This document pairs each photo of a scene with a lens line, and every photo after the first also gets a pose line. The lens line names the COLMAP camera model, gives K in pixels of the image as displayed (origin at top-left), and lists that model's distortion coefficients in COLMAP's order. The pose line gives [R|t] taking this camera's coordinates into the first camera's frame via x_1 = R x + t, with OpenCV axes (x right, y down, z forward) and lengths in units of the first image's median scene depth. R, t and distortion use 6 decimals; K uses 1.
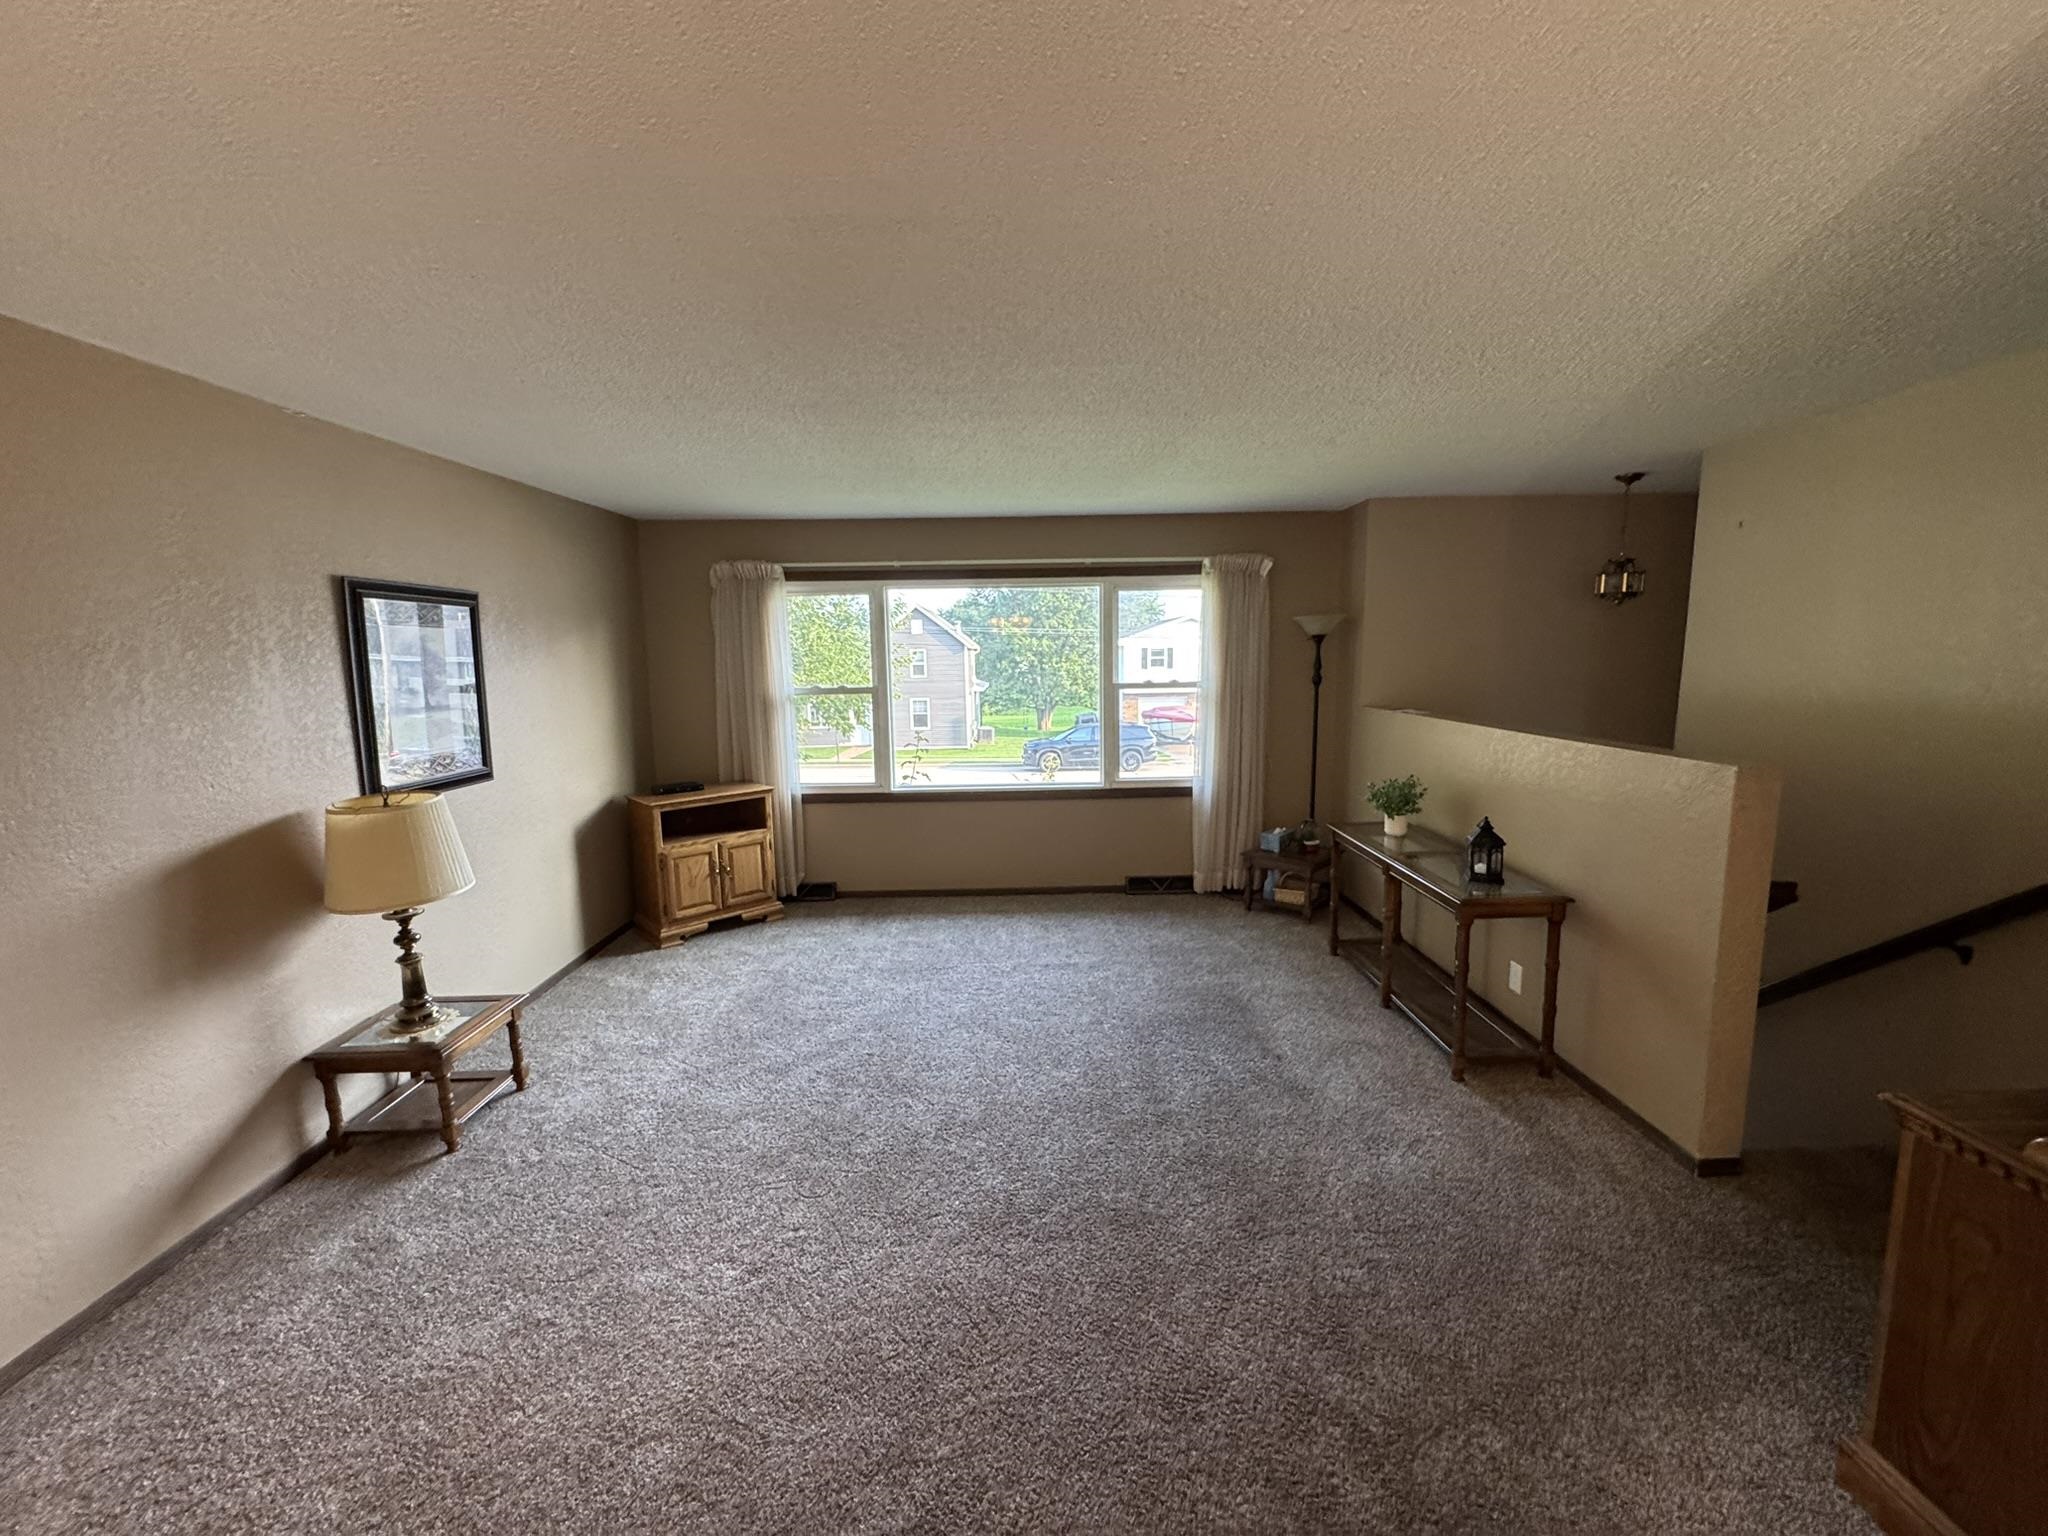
lens RADIAL K [[809.4, 0, 1024.0], [0, 809.4, 768.0], [0, 0, 1]] dist [-0.006907, 0.000488]
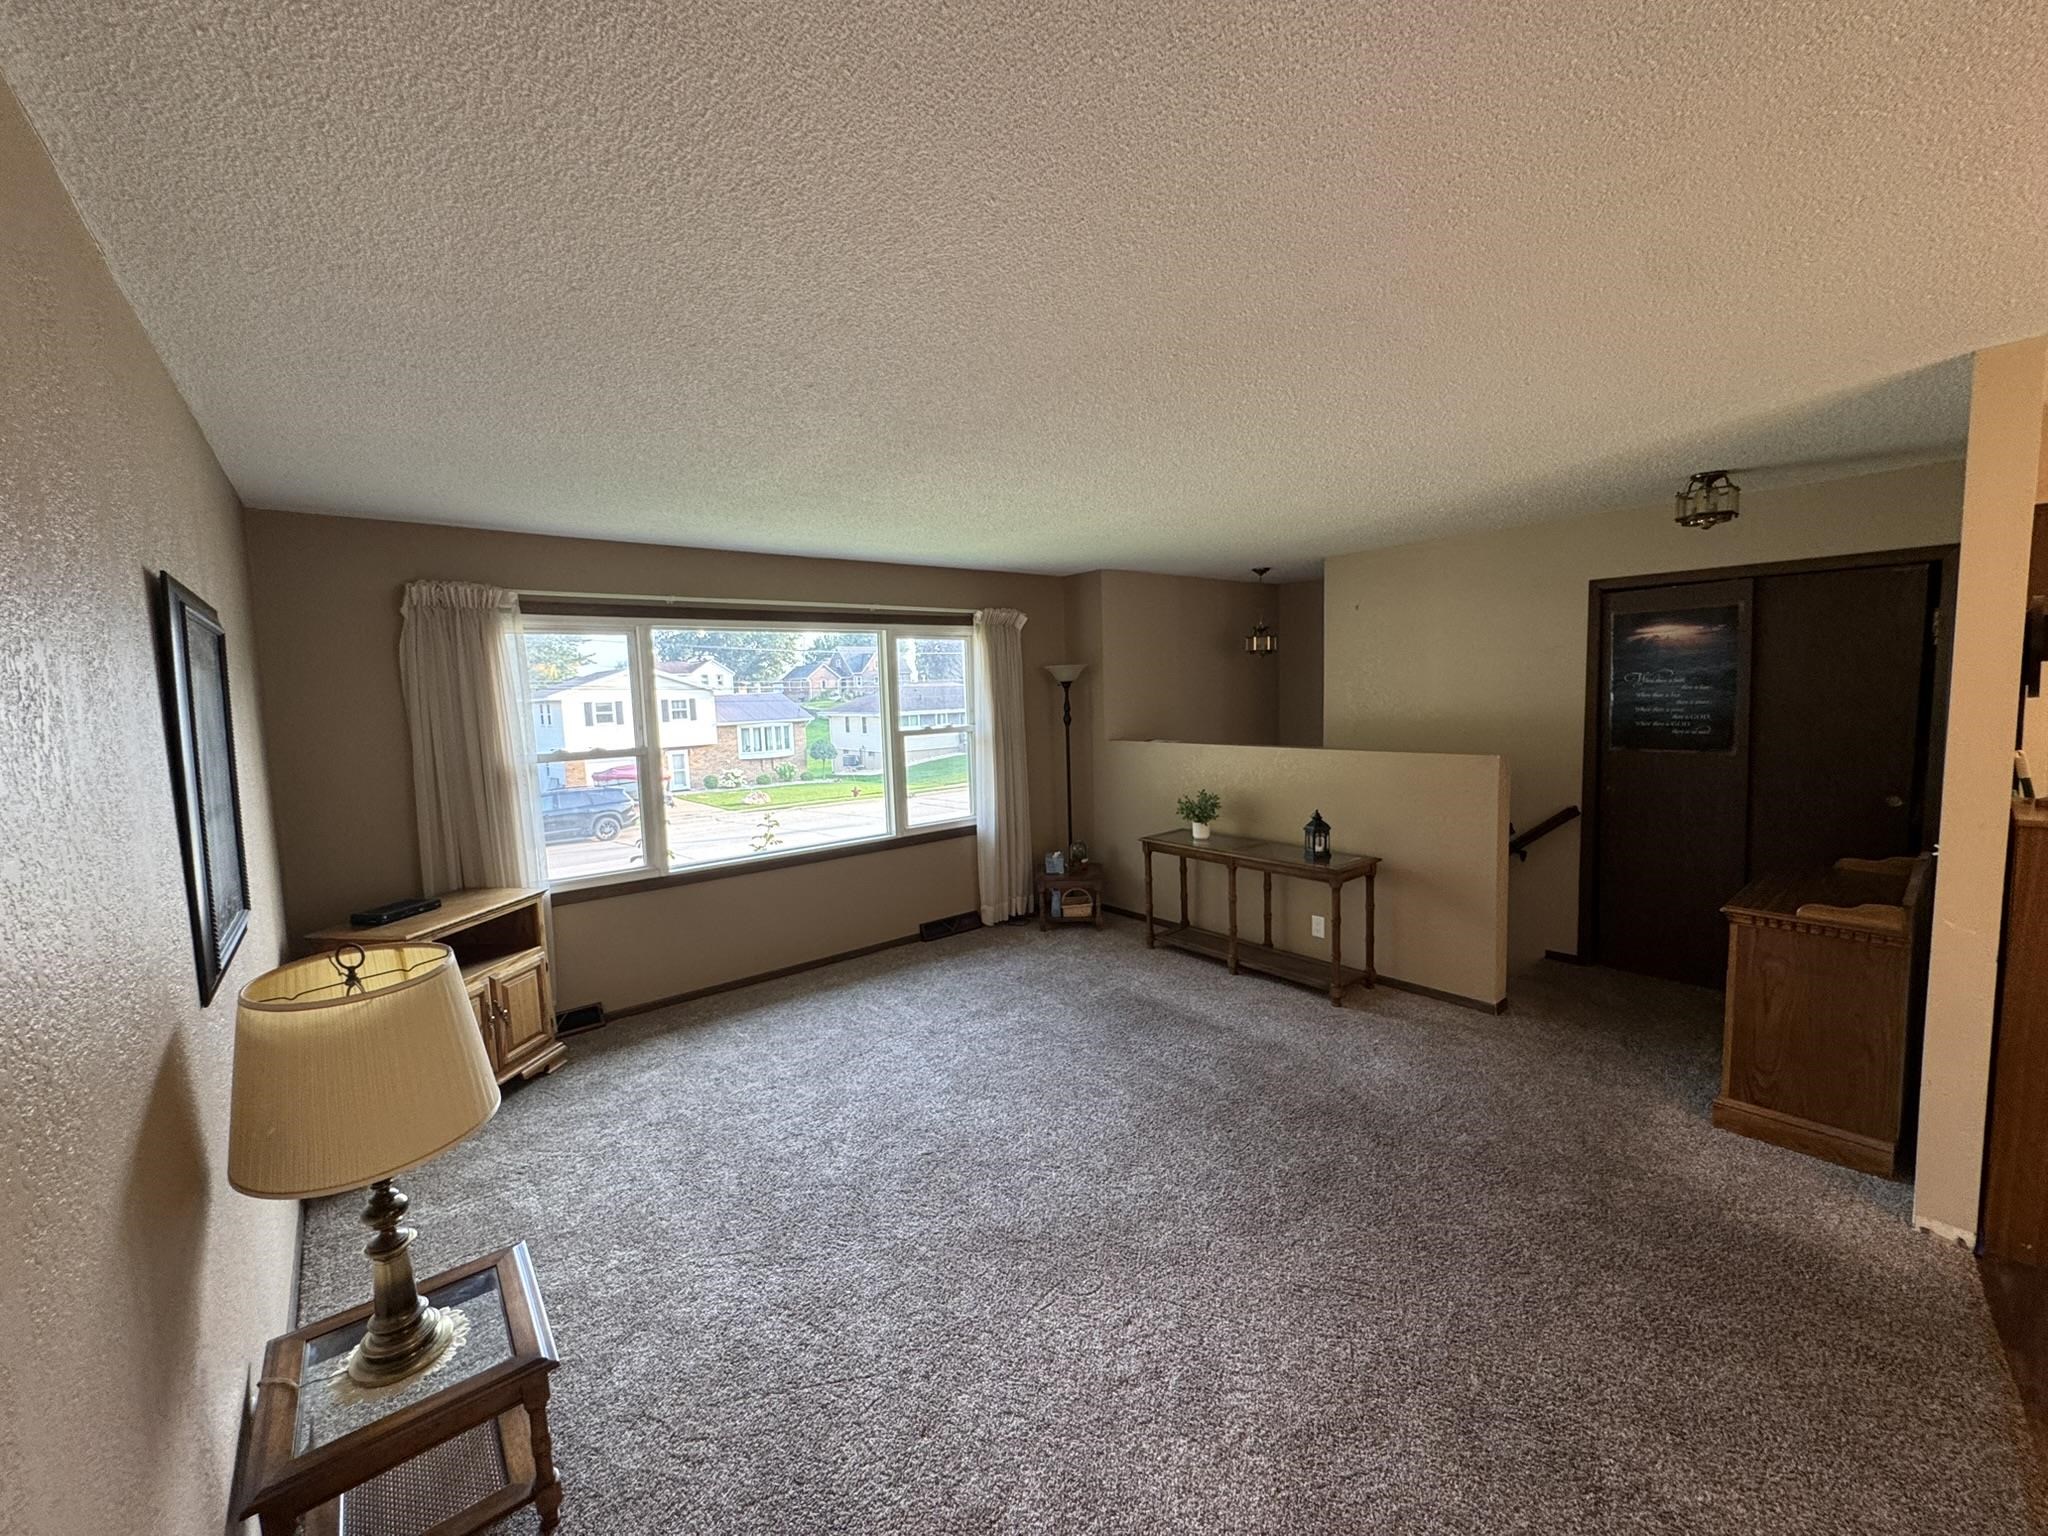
lens RADIAL K [[809.4, 0, 1024.0], [0, 809.4, 768.0], [0, 0, 1]] dist [-0.006907, 0.000488]
pose [[0.780723, -0.070097, 0.620933, -0.424794], [0.109156, 0.993708, -0.025067, -0.019423], [-0.615270, 0.087349, 0.783462, 0.144196]]
